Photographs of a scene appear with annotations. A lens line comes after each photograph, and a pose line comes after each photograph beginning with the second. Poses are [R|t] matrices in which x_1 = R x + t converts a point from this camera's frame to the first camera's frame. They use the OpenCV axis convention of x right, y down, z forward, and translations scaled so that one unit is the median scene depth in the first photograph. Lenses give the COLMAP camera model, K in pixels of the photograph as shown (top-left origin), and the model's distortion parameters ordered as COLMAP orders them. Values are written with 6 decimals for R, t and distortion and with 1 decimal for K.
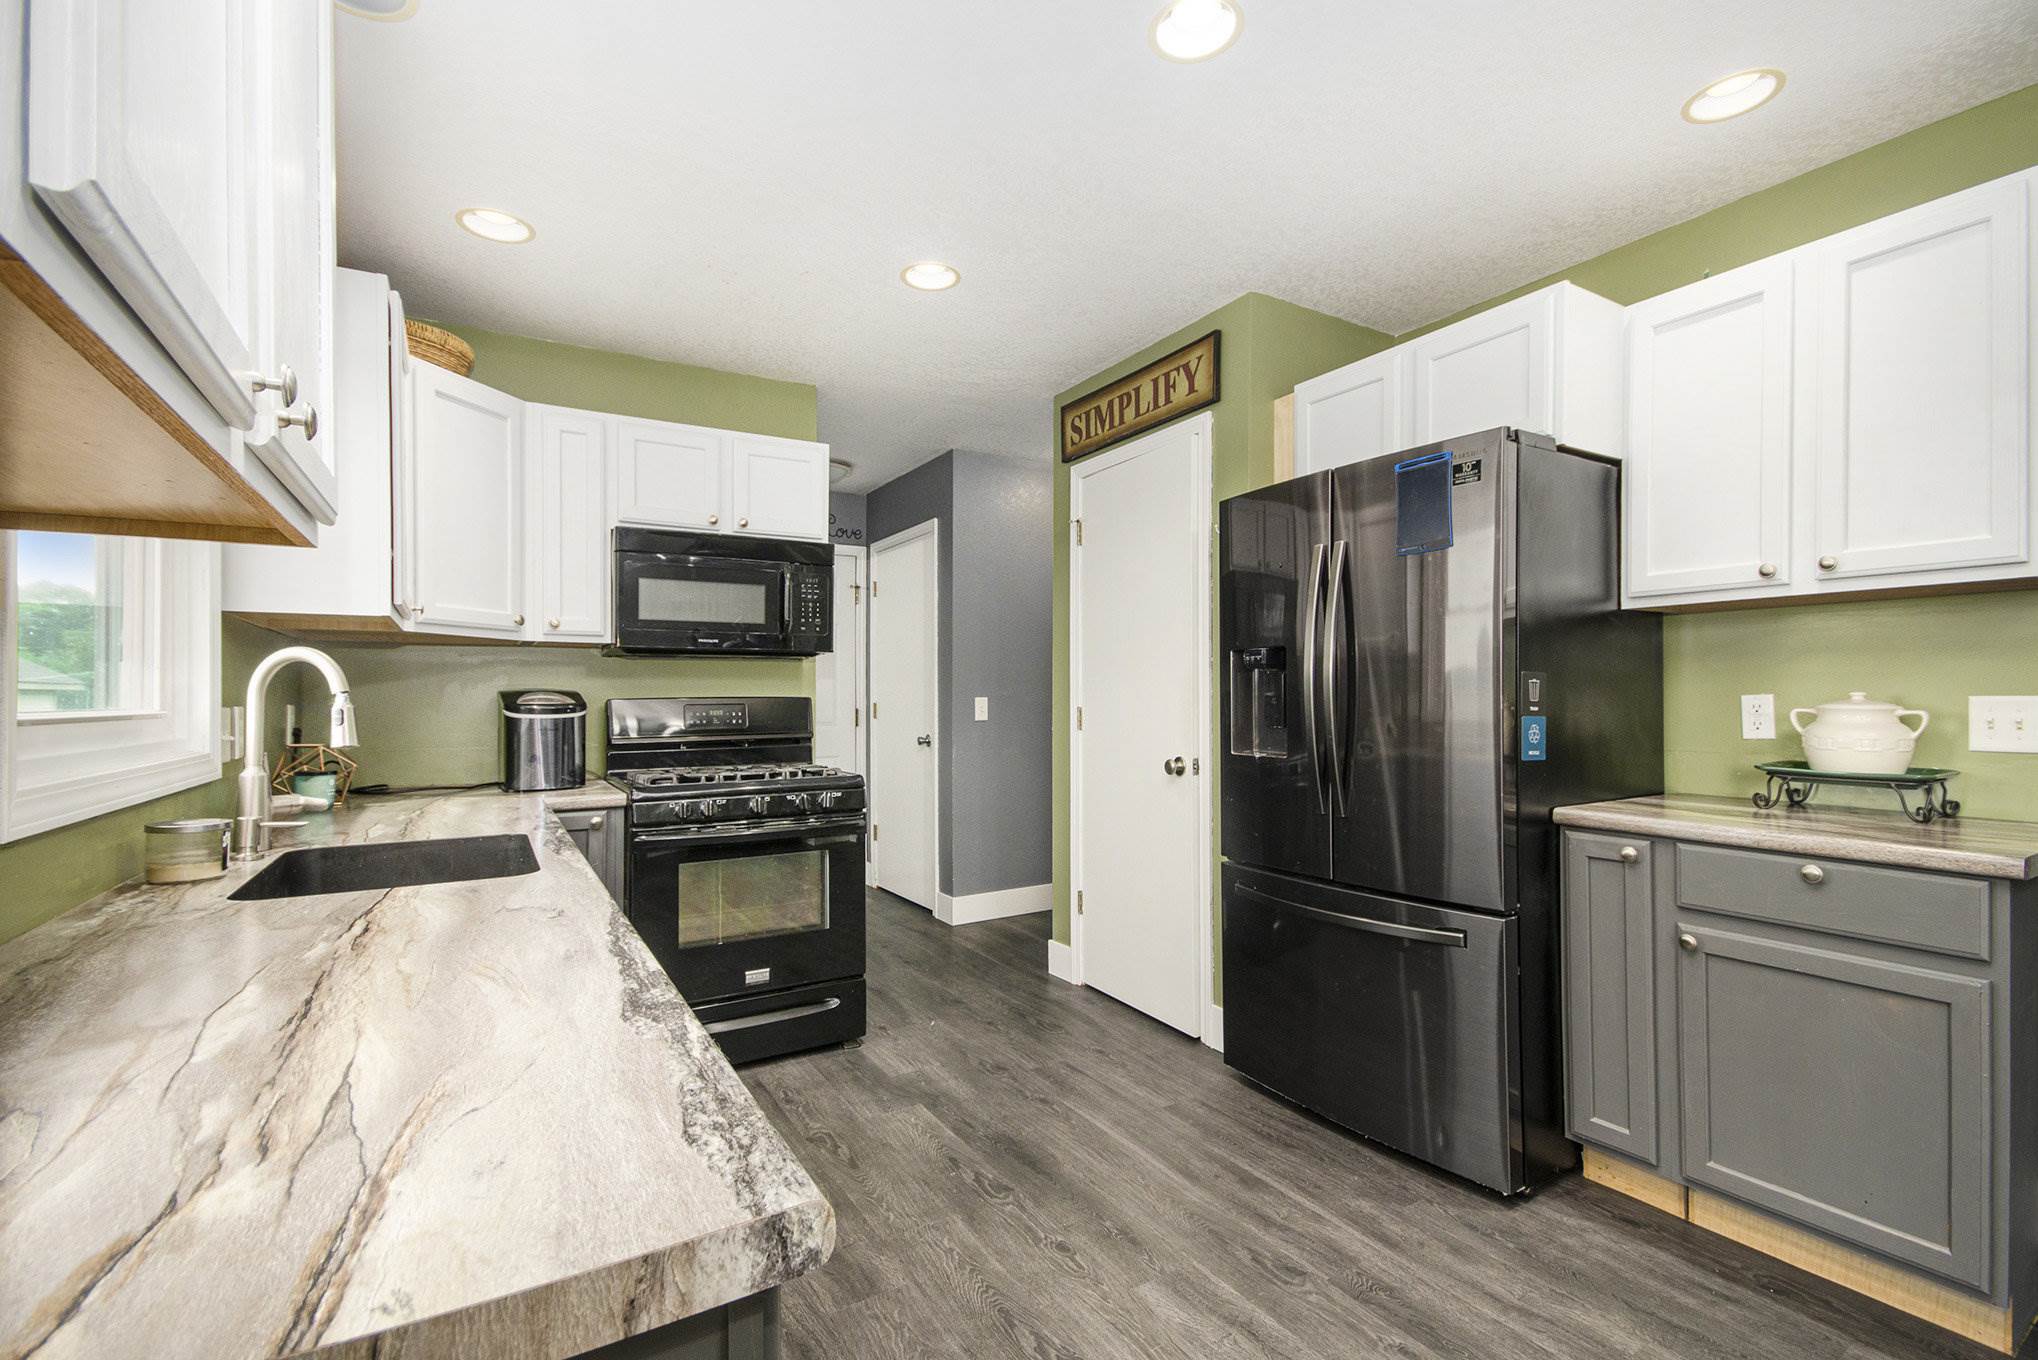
lens RADIAL K [[893.5, 0, 1011.1], [0, 893.5, 693.9], [0, 0, 1]] dist [0.003582, 0.000114]
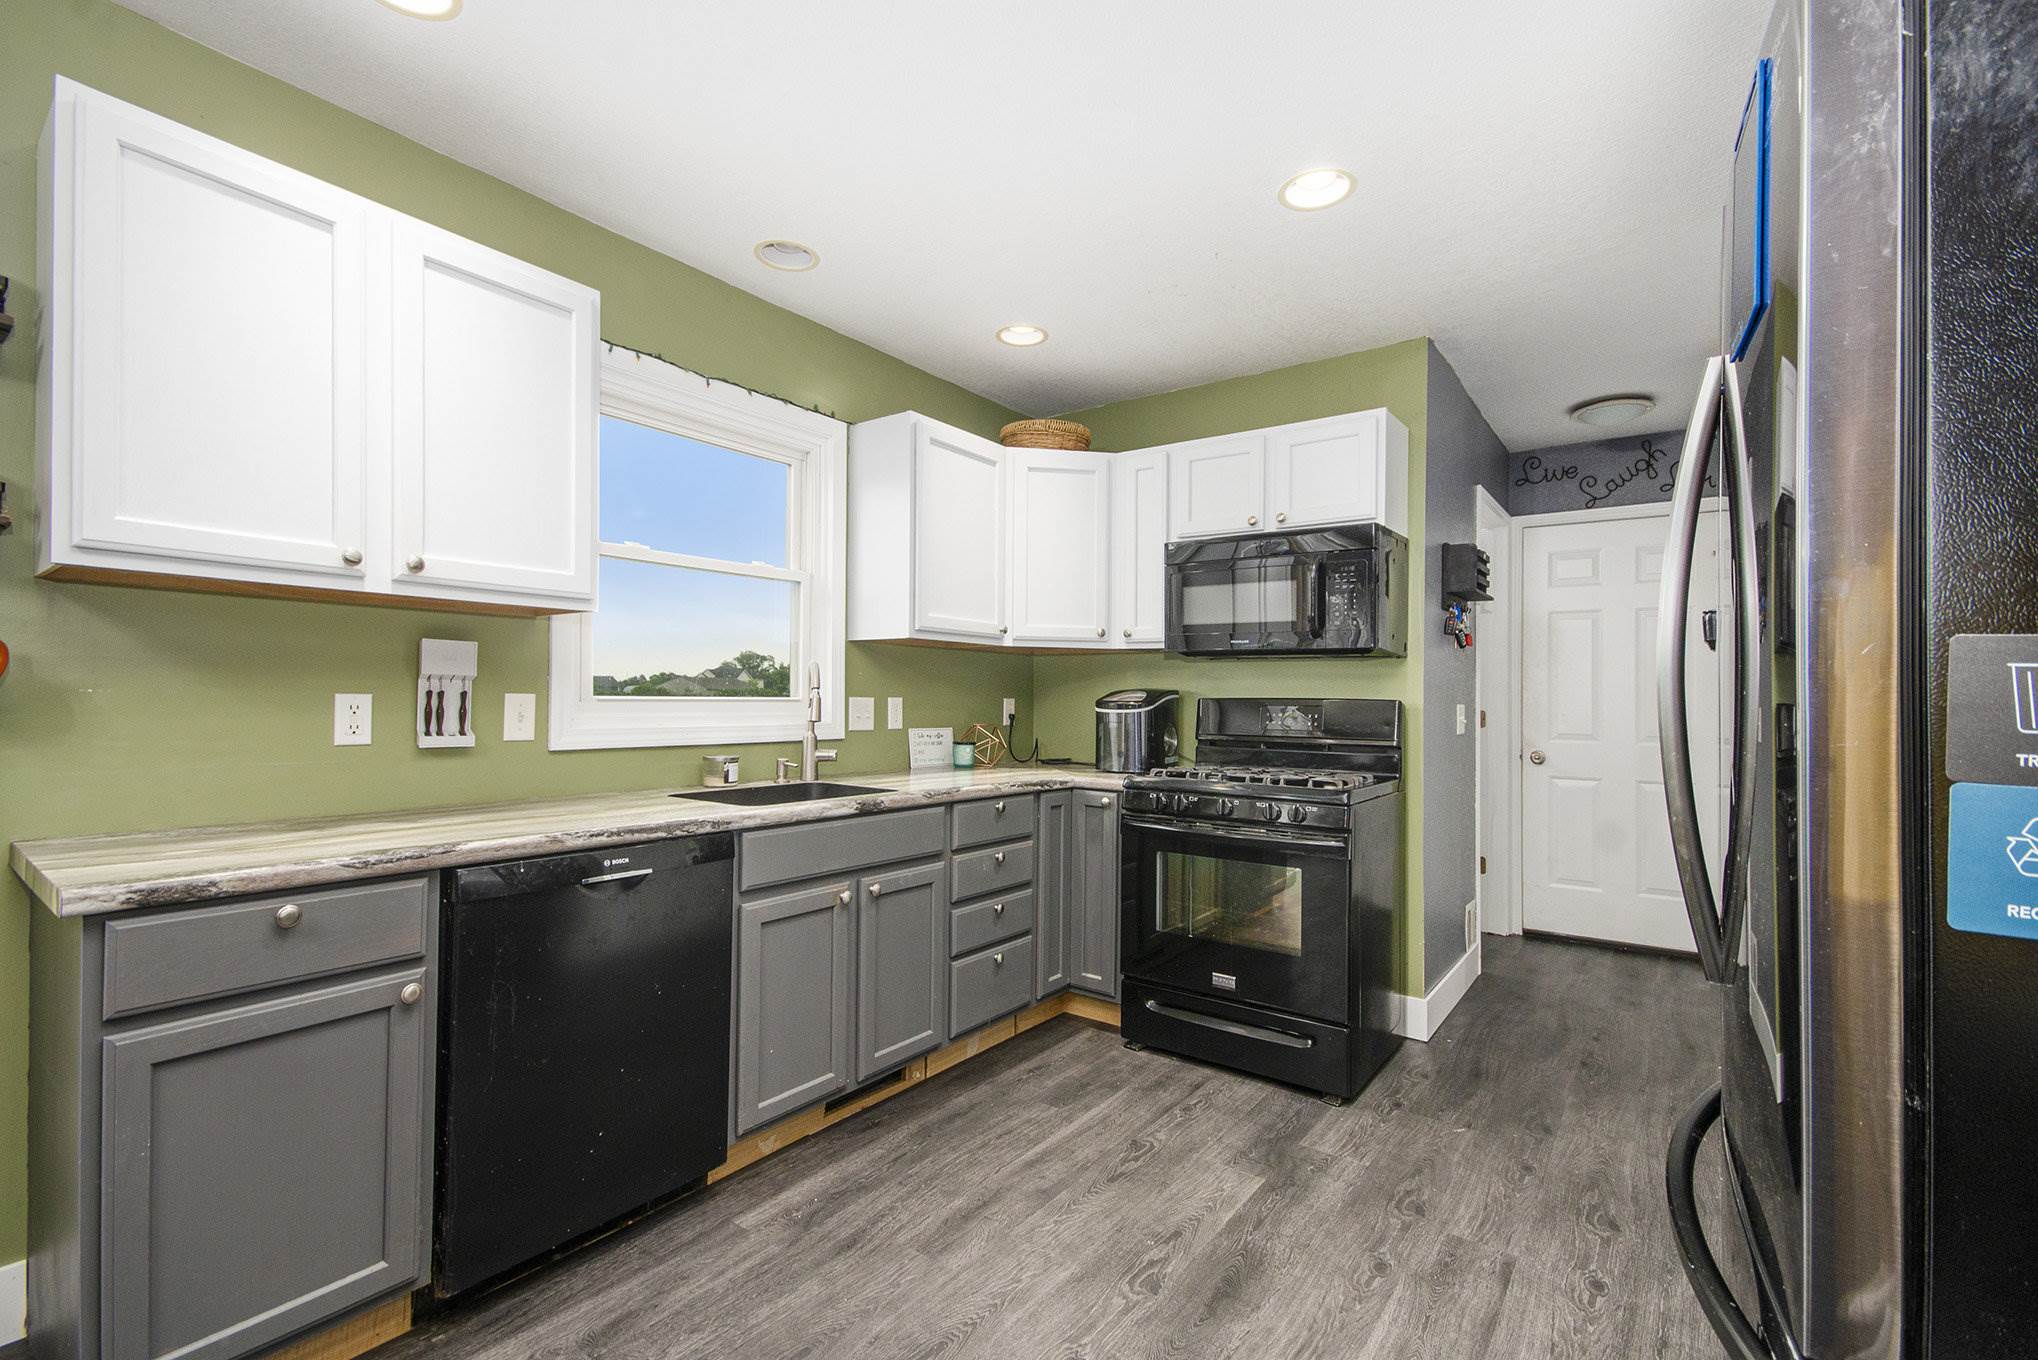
lens RADIAL K [[877.2, 0, 1032.1], [0, 877.2, 685.7], [0, 0, 1]] dist [0.002131, 0.000282]
pose [[0.400554, 0.003219, -0.916267, 0.501751], [-0.012840, 0.999915, -0.002100, -0.005127], [0.916183, 0.012606, 0.400562, 0.402236]]
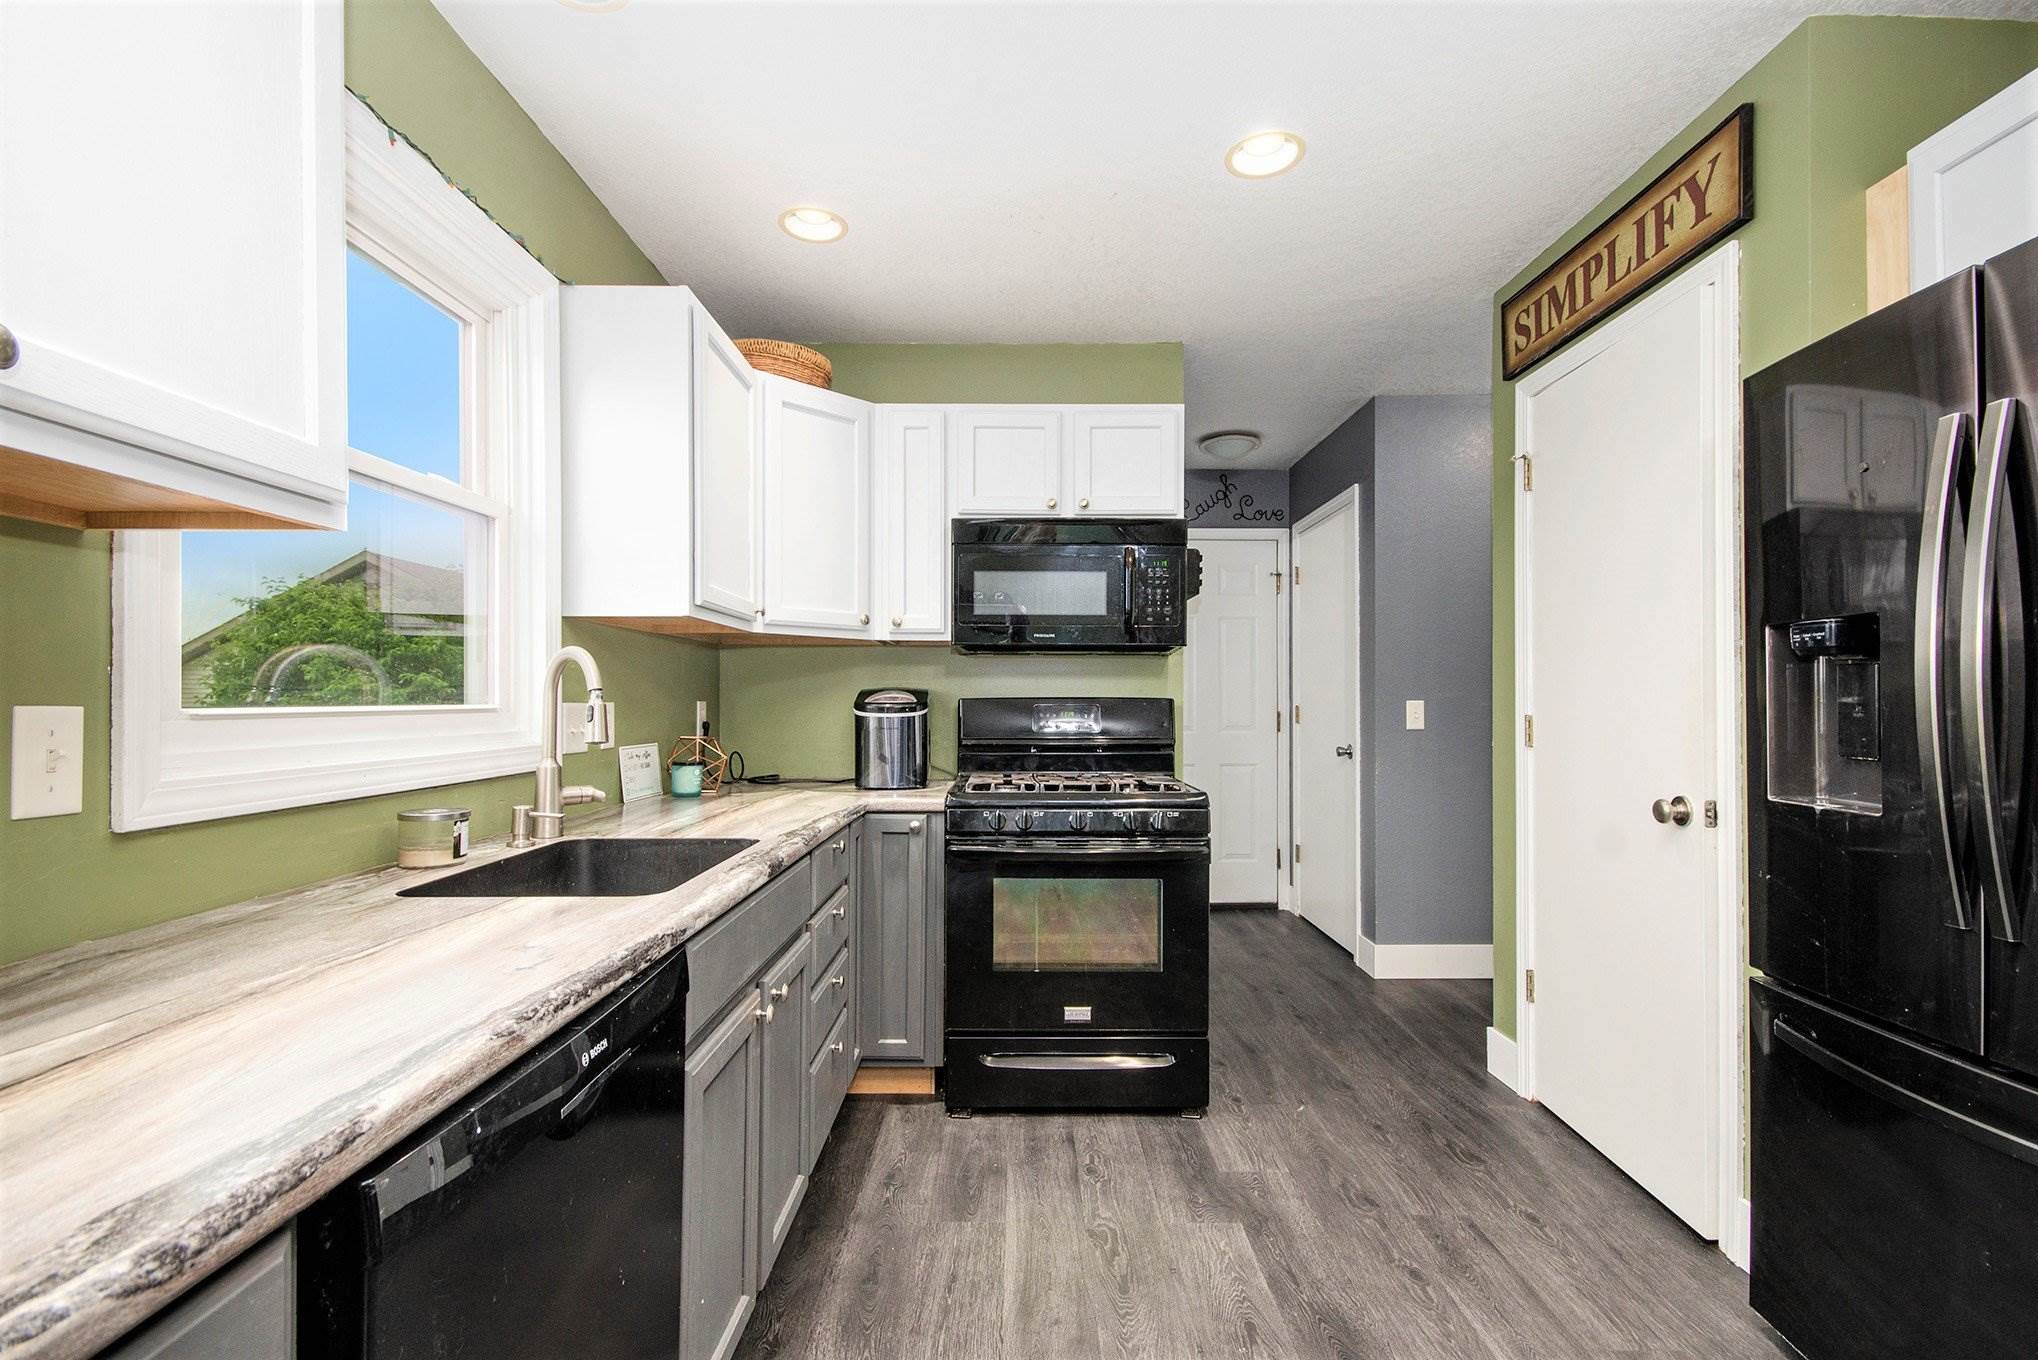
lens RADIAL K [[893.5, 0, 1011.1], [0, 893.5, 693.9], [0, 0, 1]] dist [0.003582, 0.000114]
pose [[0.857966, 0.007185, -0.513656, 0.108315], [-0.007134, 0.999972, 0.002072, -0.001604], [0.513657, 0.001887, 0.857994, 0.202518]]
